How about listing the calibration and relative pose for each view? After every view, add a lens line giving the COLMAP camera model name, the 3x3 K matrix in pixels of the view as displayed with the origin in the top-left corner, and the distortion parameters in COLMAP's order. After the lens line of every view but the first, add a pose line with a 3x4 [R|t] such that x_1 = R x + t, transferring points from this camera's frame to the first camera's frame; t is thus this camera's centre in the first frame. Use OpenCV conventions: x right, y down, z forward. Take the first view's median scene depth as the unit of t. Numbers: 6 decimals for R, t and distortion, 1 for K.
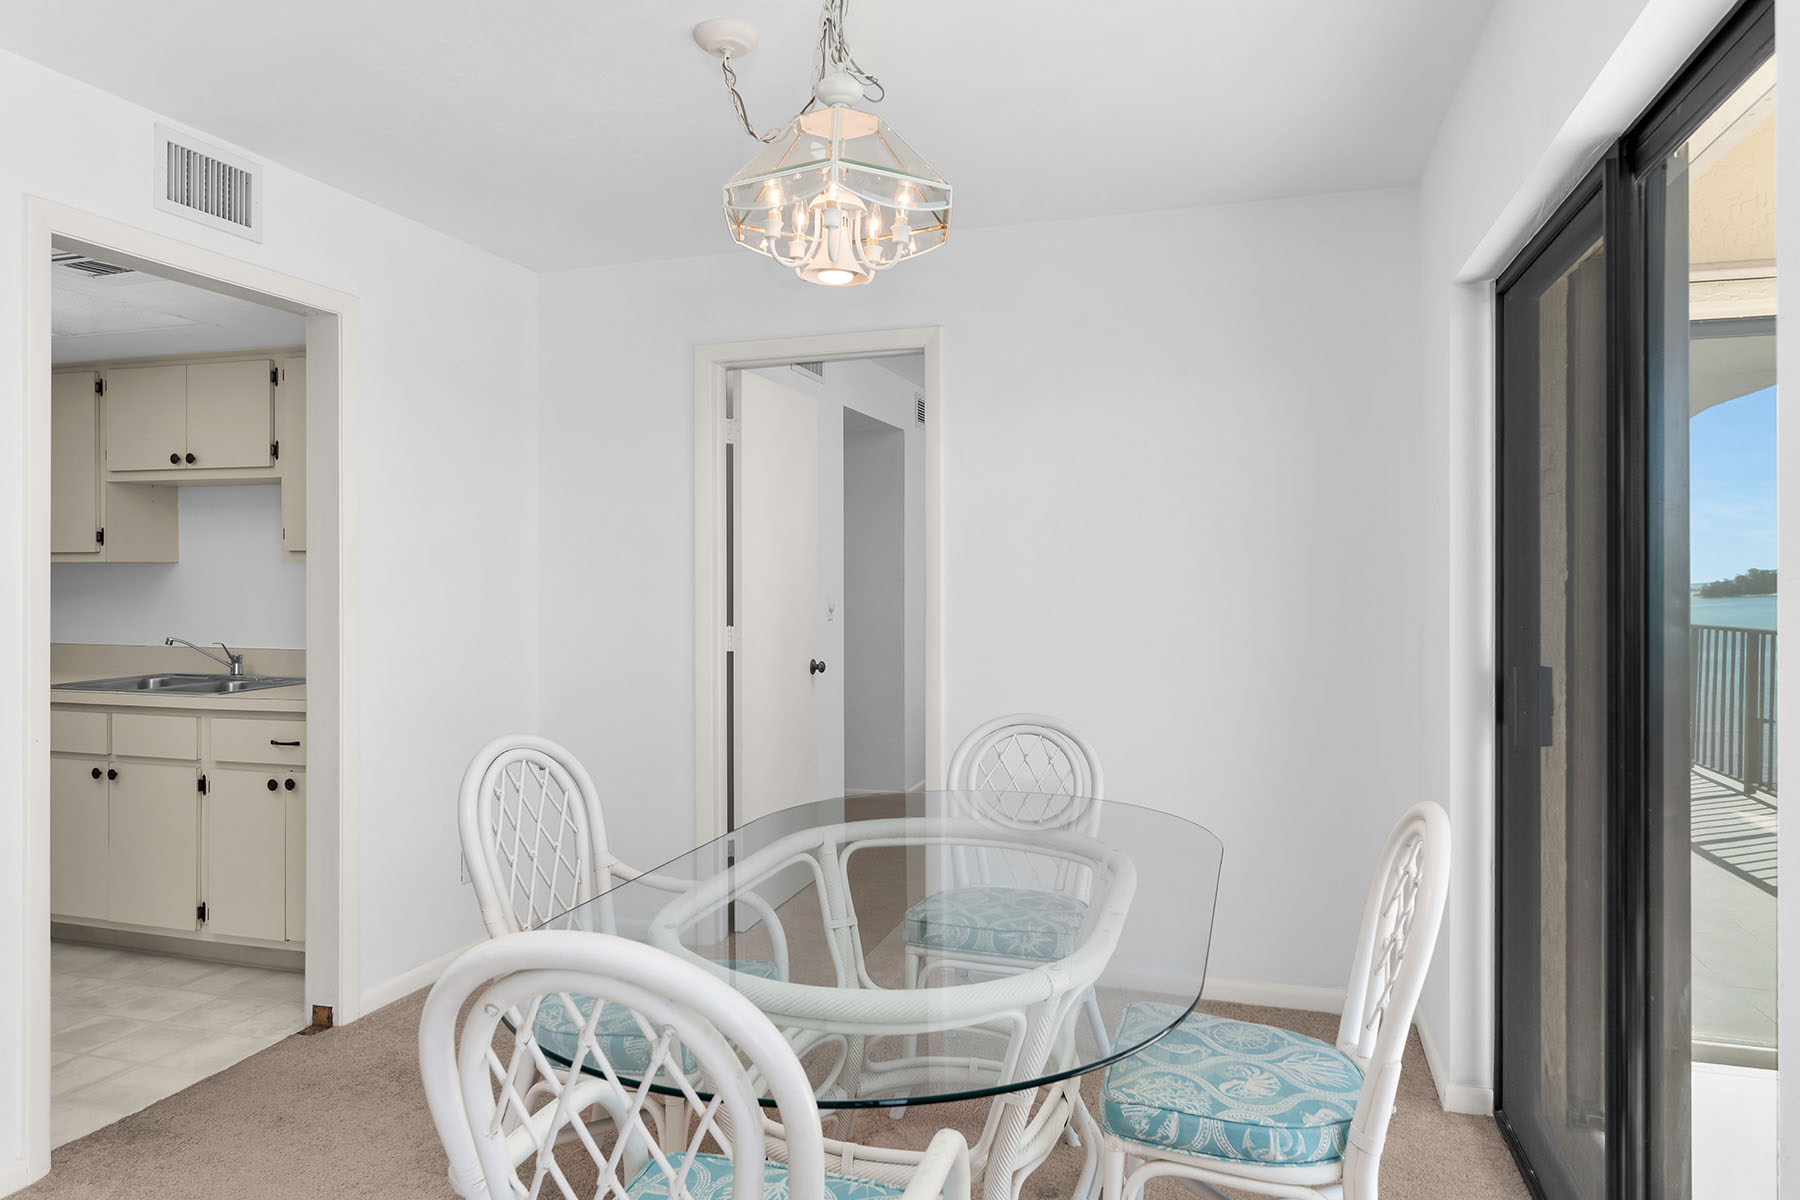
lens RADIAL K [[1175.5, 0, 890.1], [0, 1175.5, 582.5], [0, 0, 1]] dist [-0.003575, 0.000538]
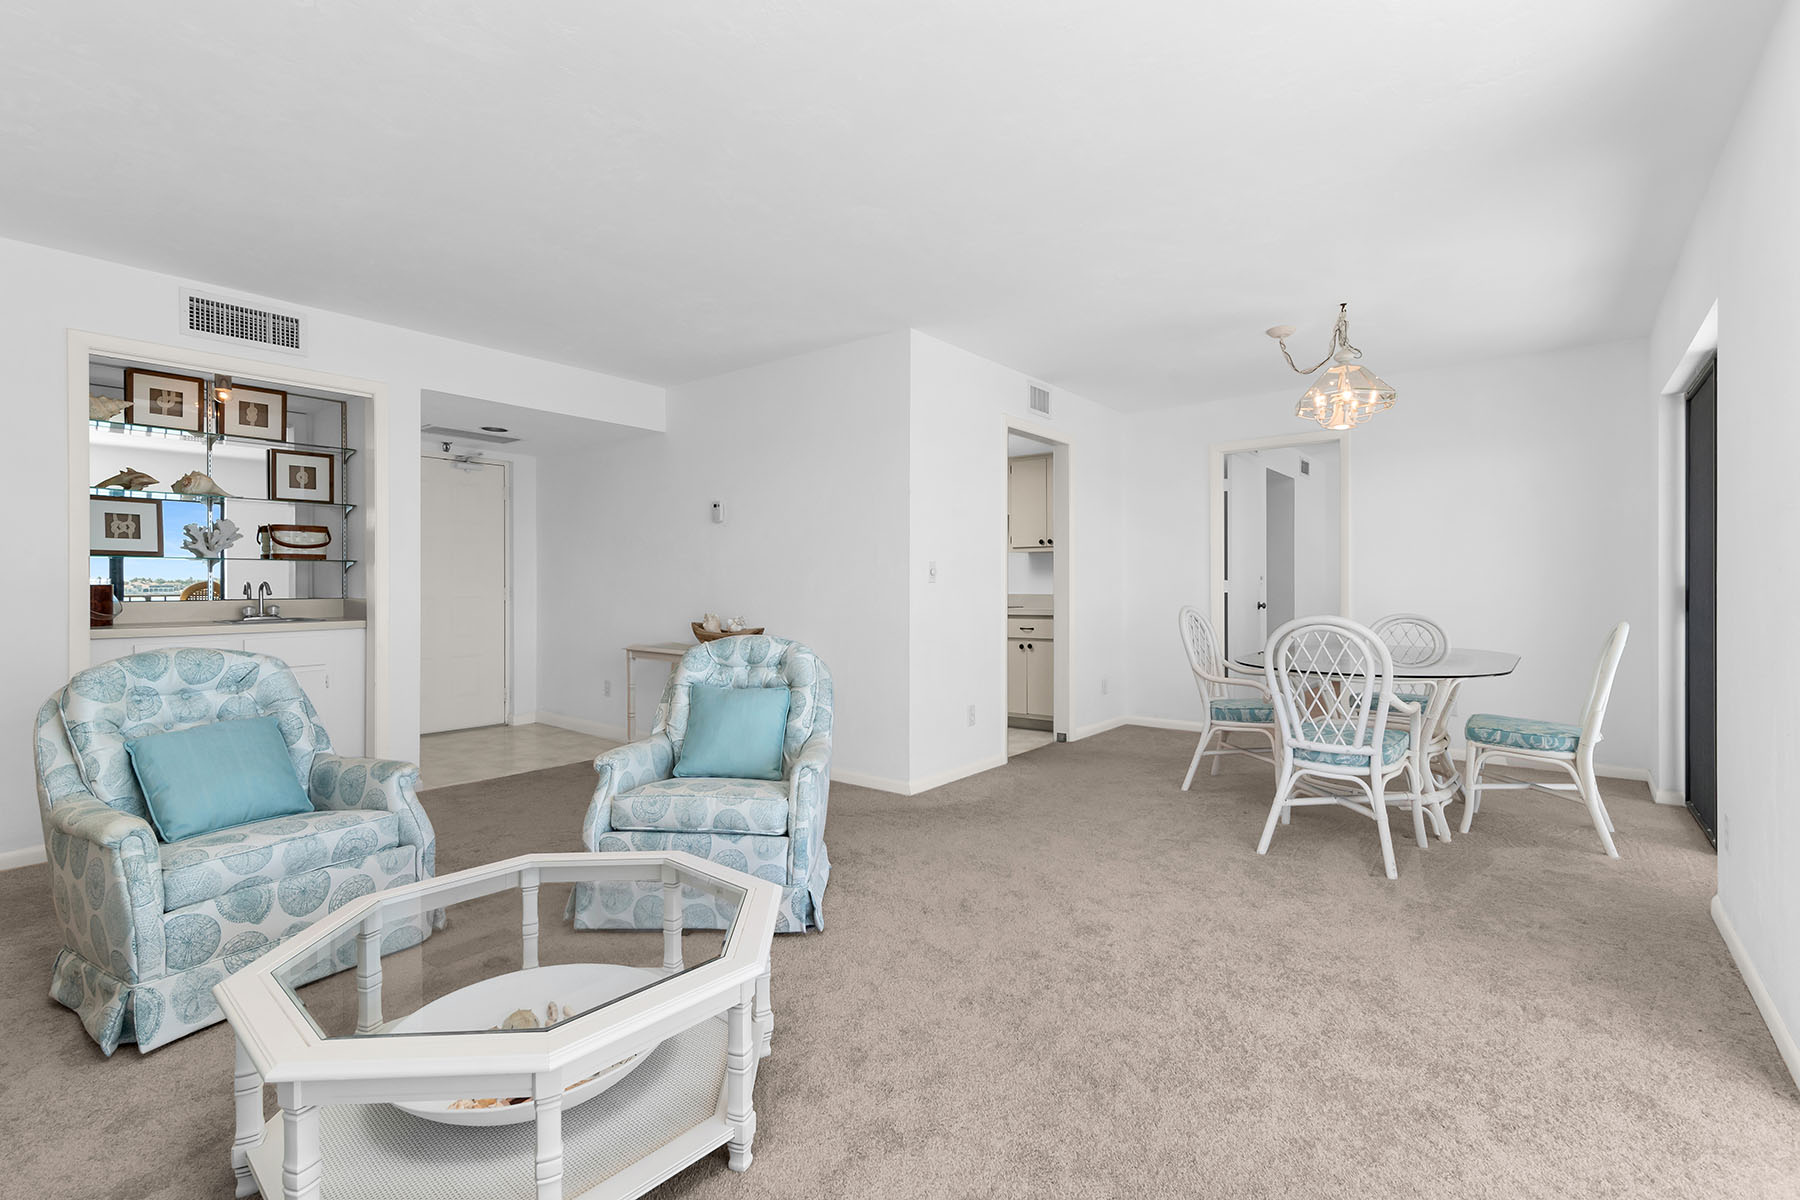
lens RADIAL K [[815.2, 0, 893.1], [0, 815.2, 589.8], [0, 0, 1]] dist [0.014175, -0.000224]
pose [[0.928968, 0.001649, -0.370156, -0.235264], [-0.001901, 0.999998, -0.000314, 0.086563], [0.370155, 0.000996, 0.928970, -0.848653]]
